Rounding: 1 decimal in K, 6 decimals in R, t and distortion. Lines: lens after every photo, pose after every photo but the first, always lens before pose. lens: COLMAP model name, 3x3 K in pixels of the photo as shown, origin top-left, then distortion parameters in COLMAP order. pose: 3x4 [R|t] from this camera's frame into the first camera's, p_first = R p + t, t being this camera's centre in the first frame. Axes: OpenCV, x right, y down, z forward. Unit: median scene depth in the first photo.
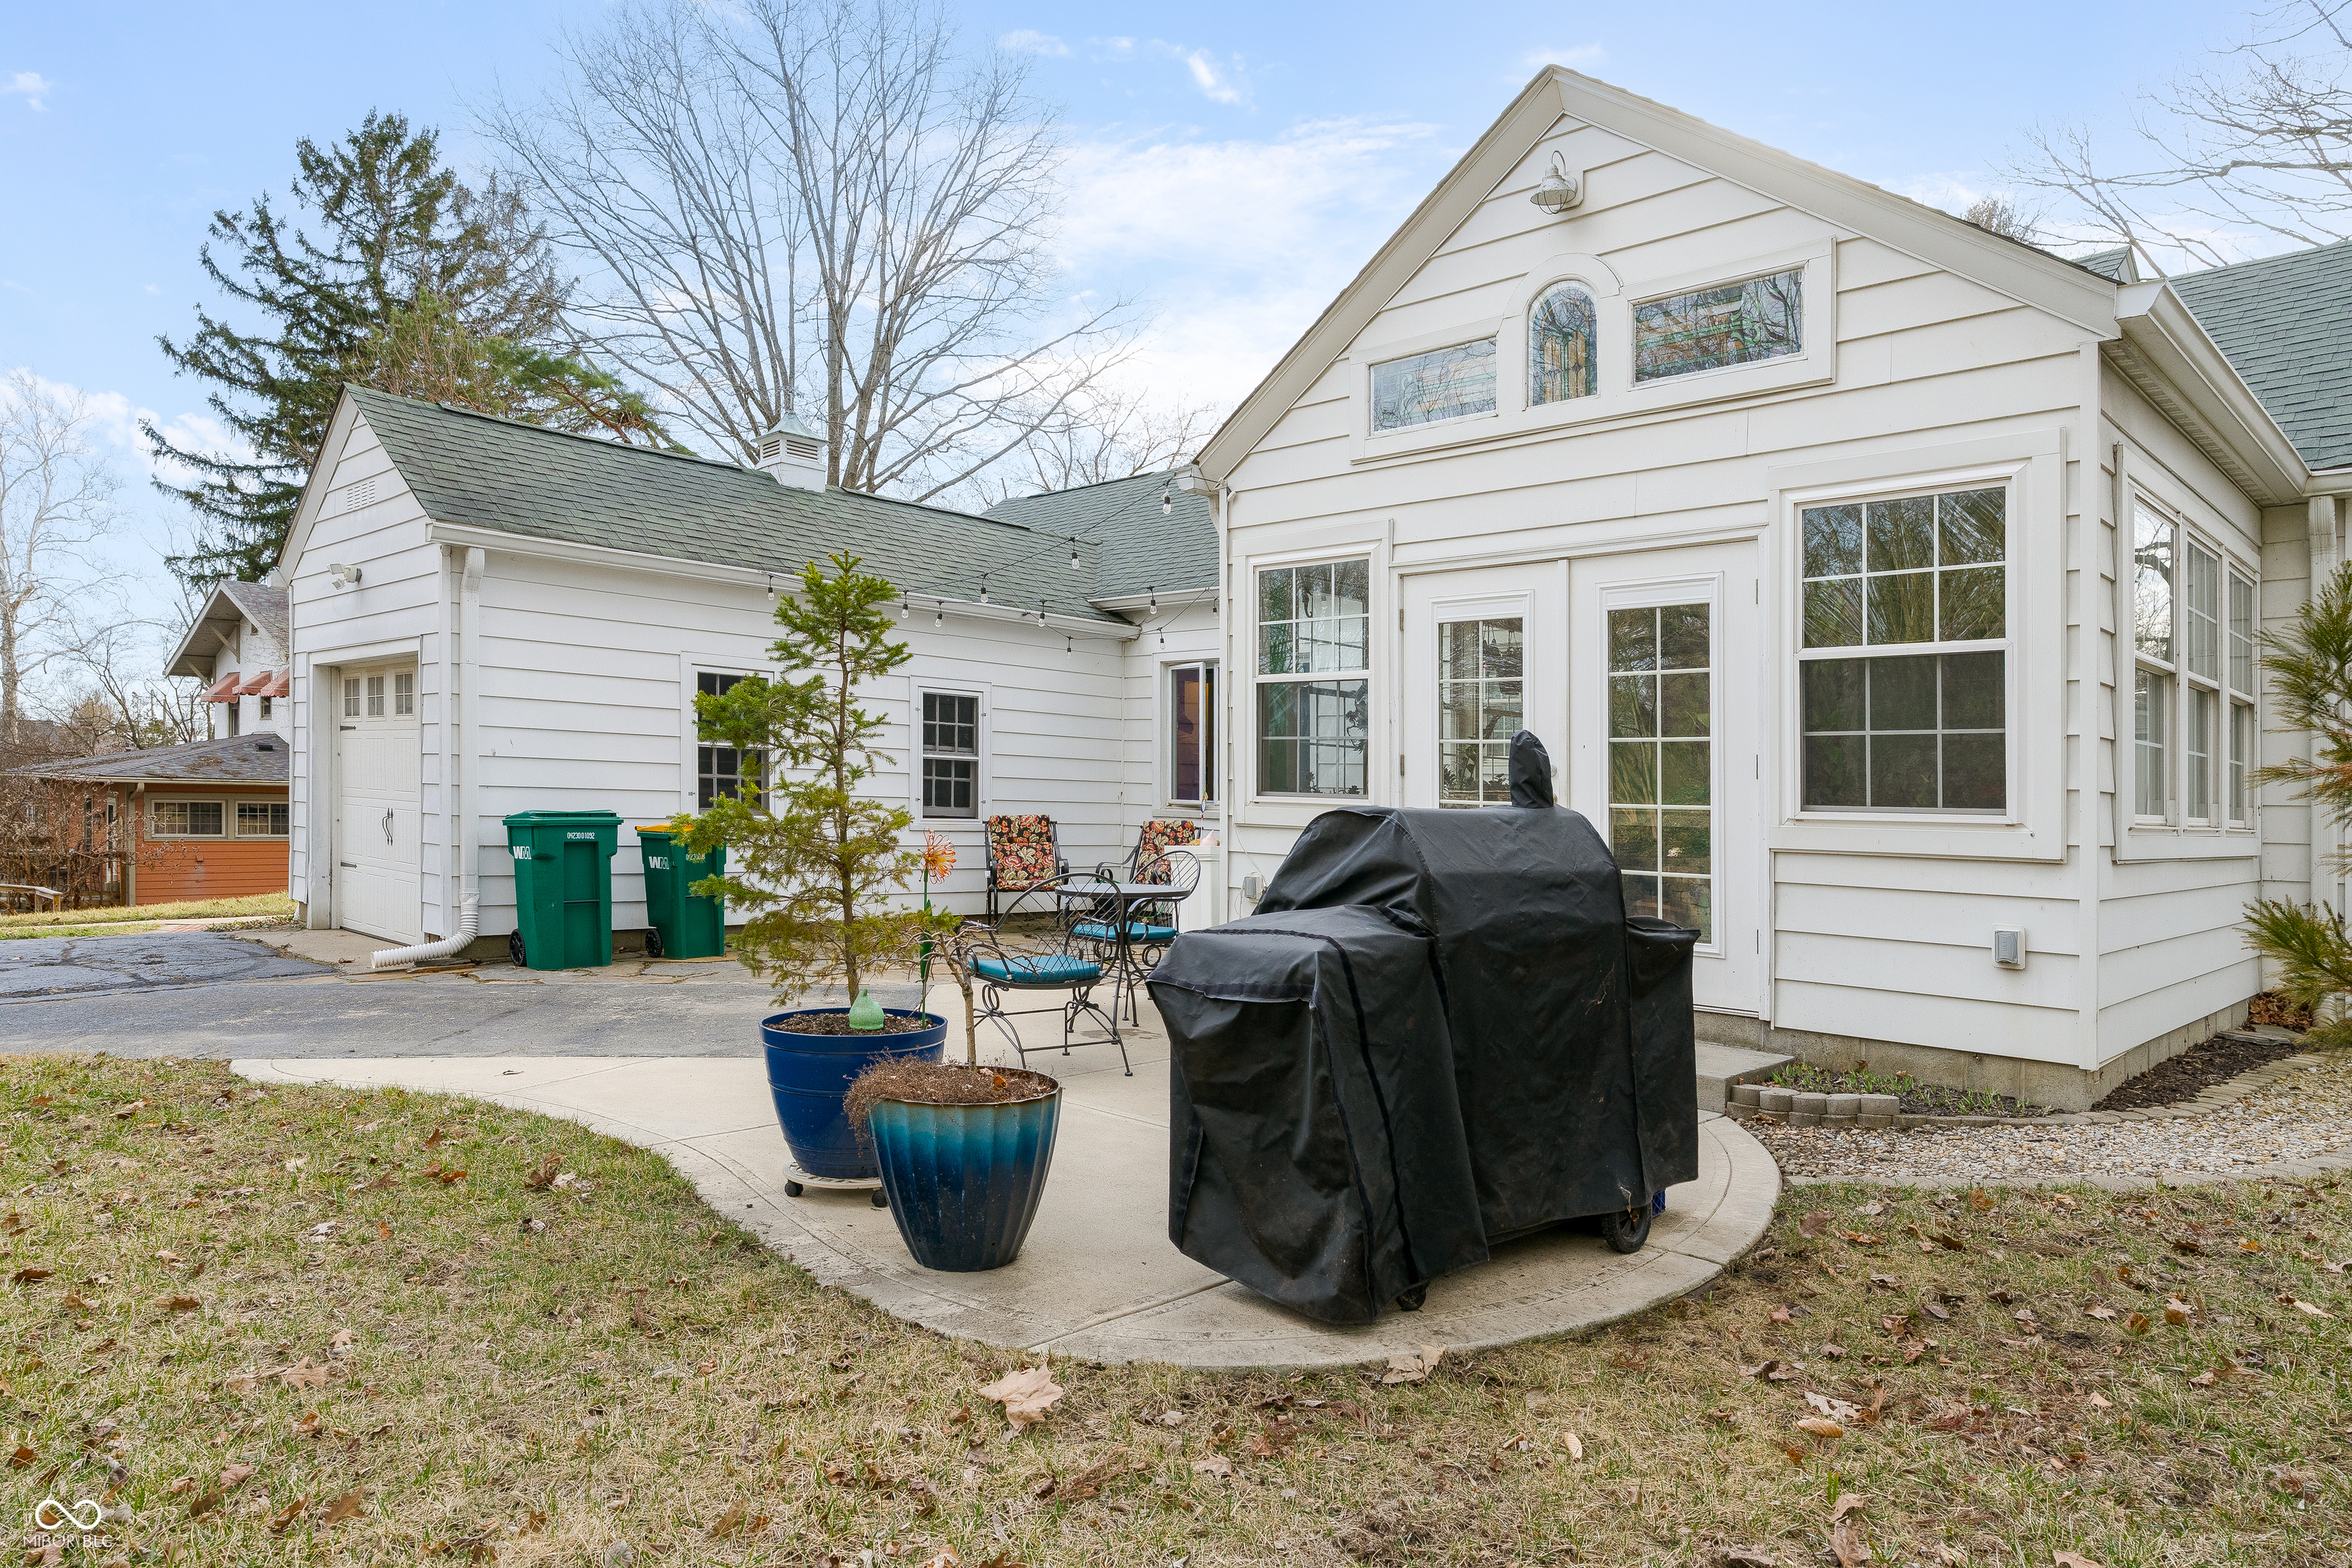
lens RADIAL K [[1476.2, 0, 1176.0], [0, 1476.2, 784.0], [0, 0, 1]] dist [-0.001045, -0.000136]
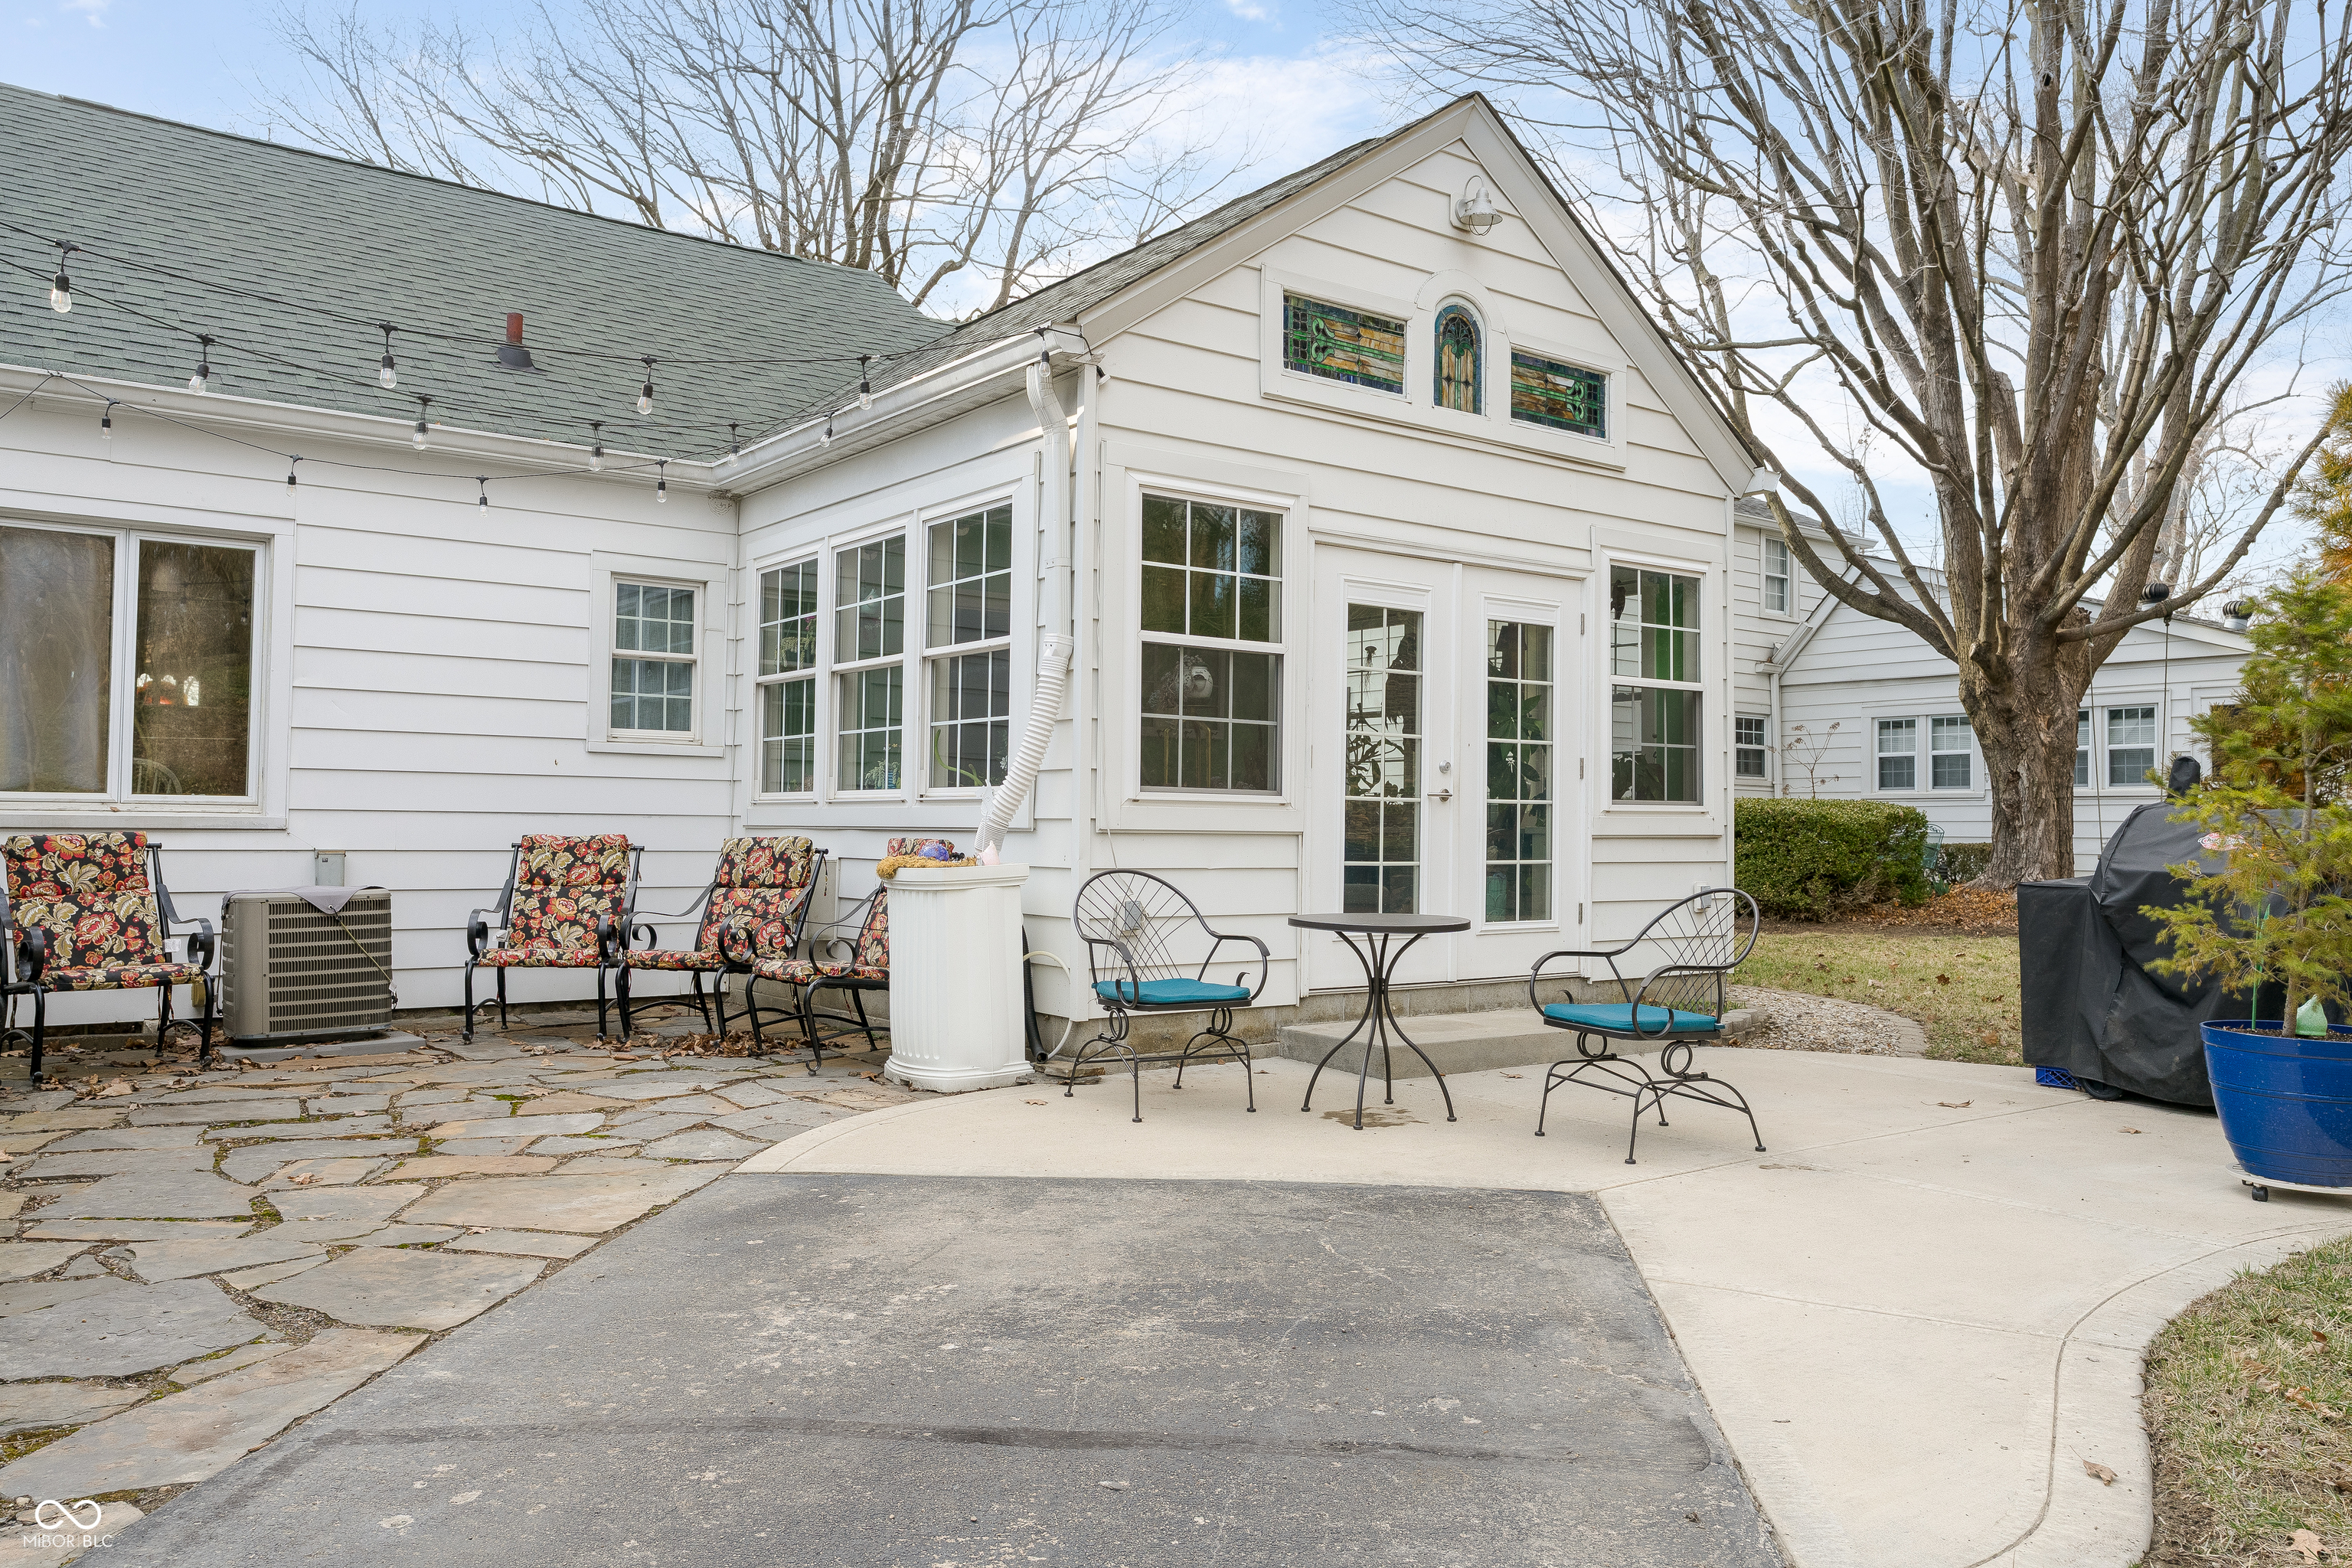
lens RADIAL K [[1754.7, 0, 1171.5], [0, 1754.7, 645.5], [0, 0, 1]] dist [-0.007487, -0.004958]
pose [[0.174828, 0.059083, 0.982825, -0.969166], [-0.033294, 0.997982, -0.054072, -0.021904], [-0.984036, -0.023269, 0.176442, 0.974760]]
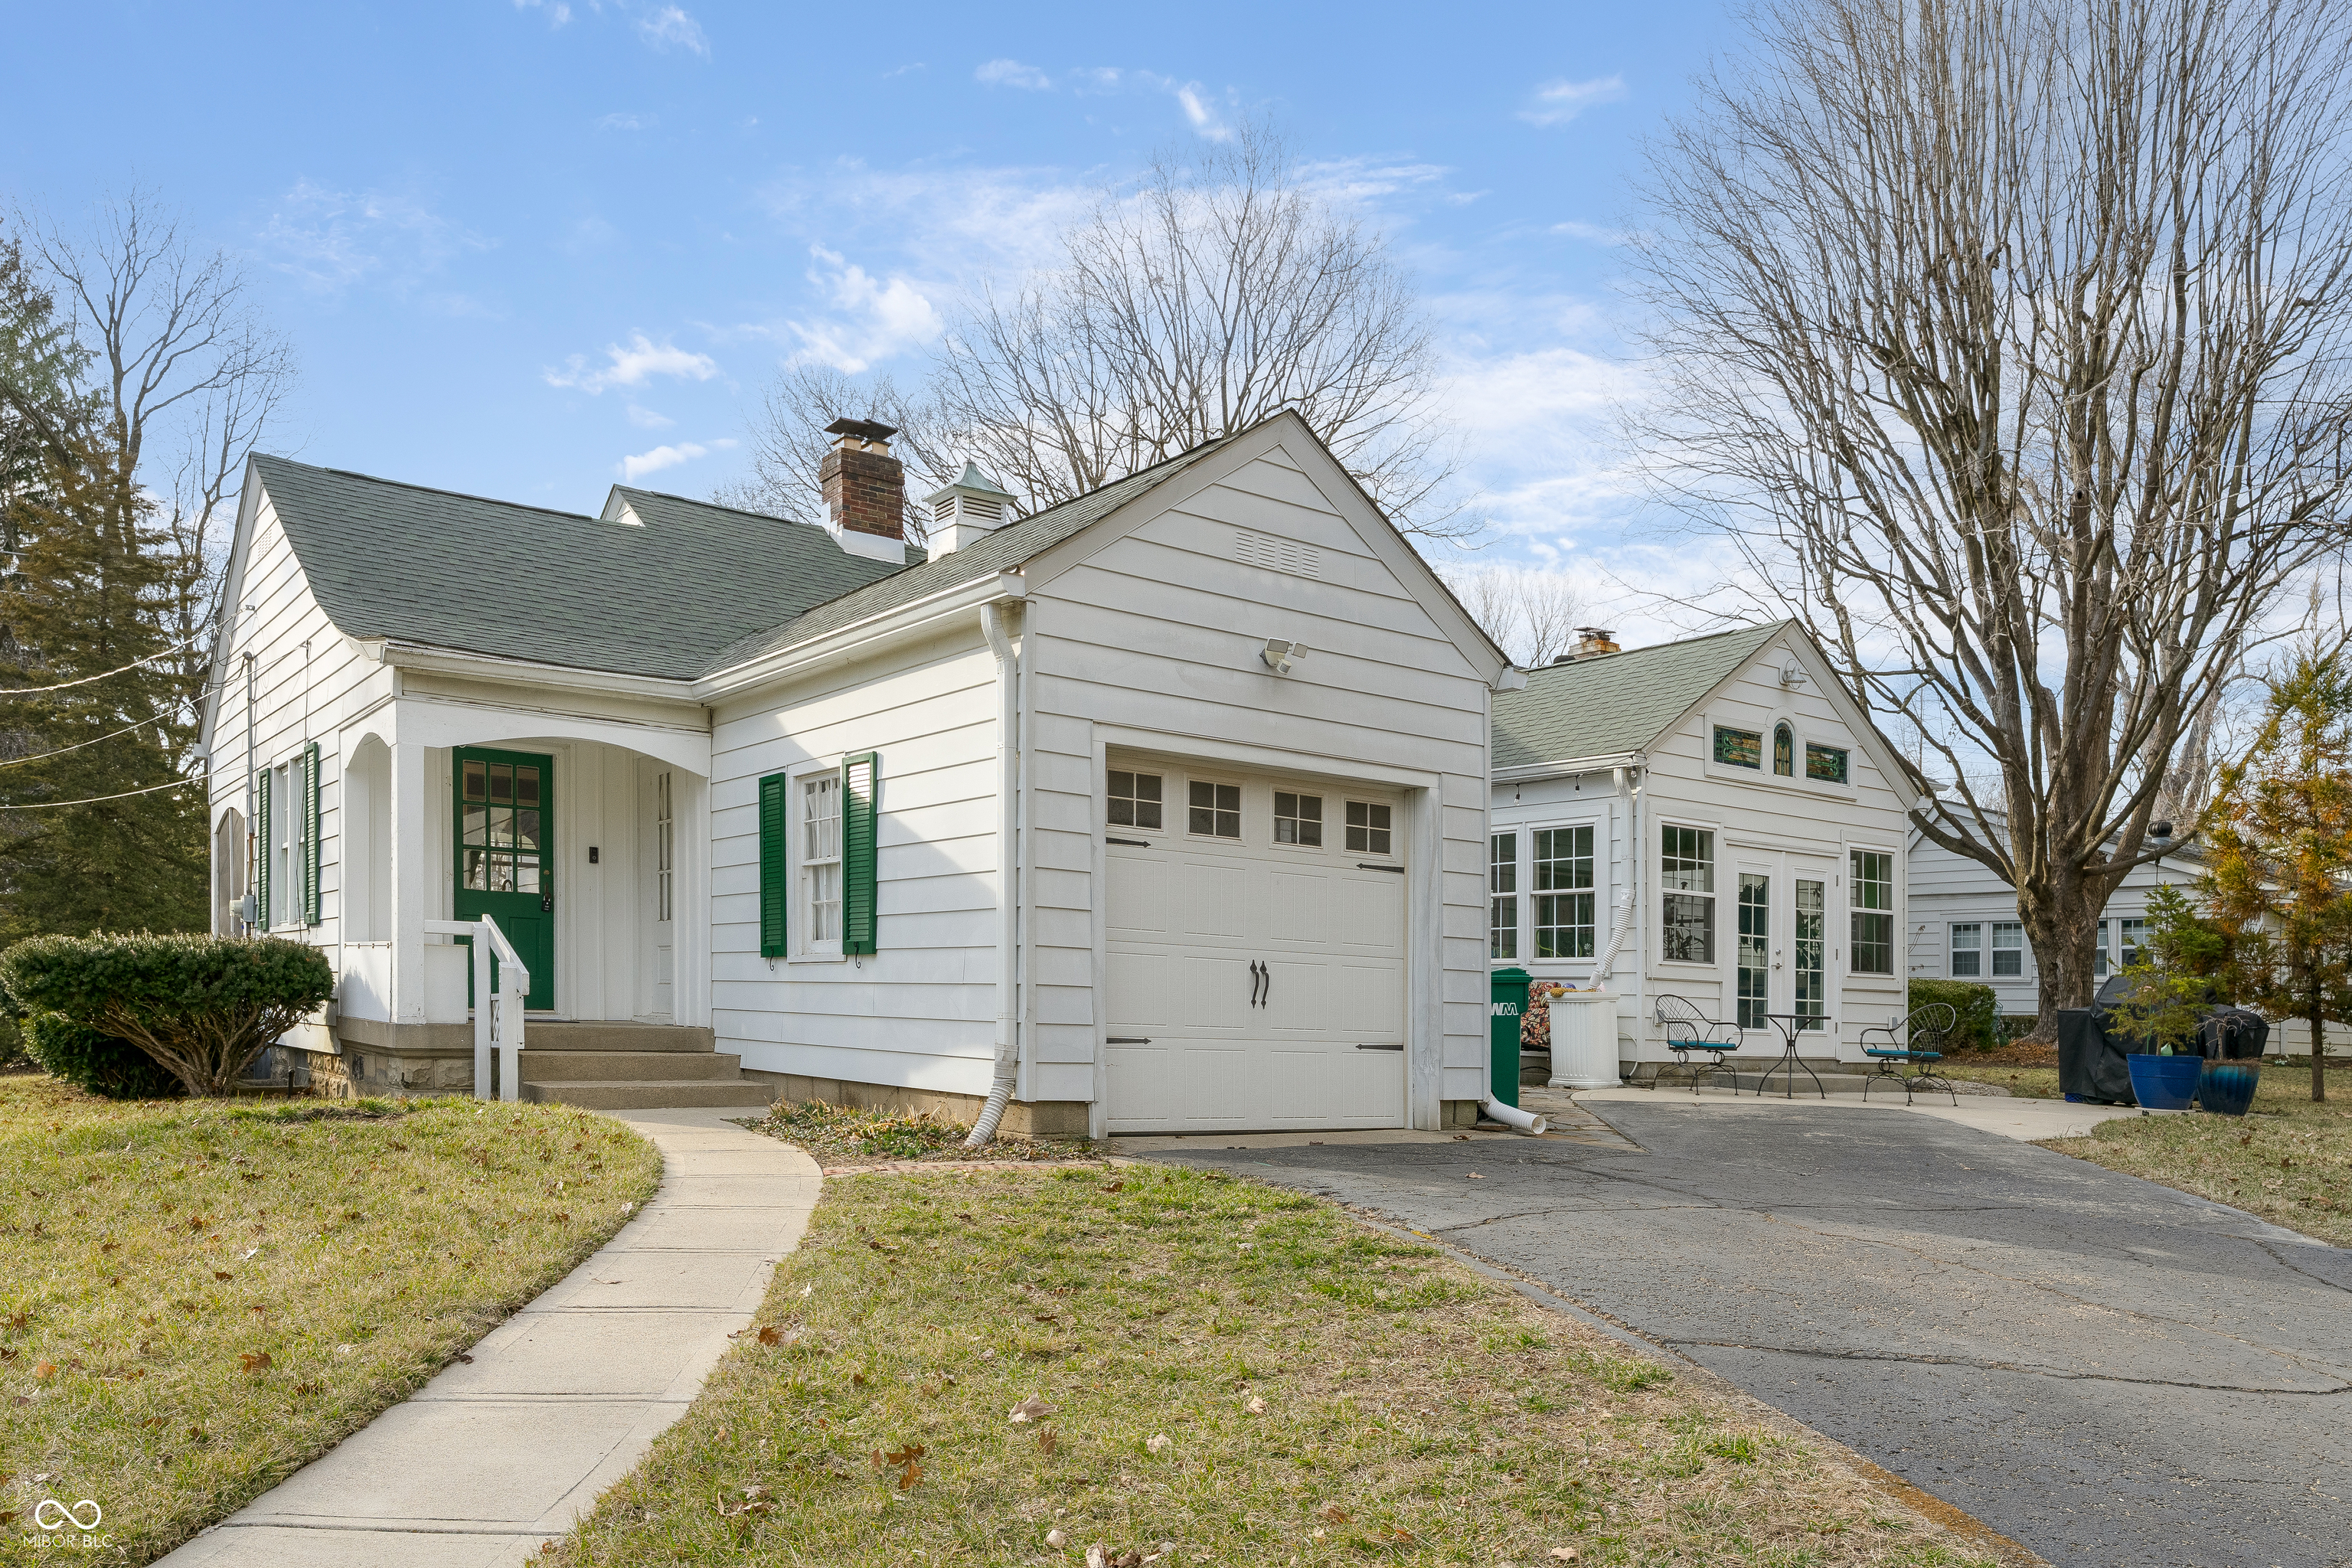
lens RADIAL K [[1797.1, 0, 1176.0], [0, 1797.1, 784.0], [0, 0, 1]] dist [-0.002483, -0.045728]
pose [[0.179086, 0.084261, 0.980218, -2.371457], [-0.052130, 0.995739, -0.076071, -0.009484], [-0.982451, -0.037475, 0.182715, 1.375084]]
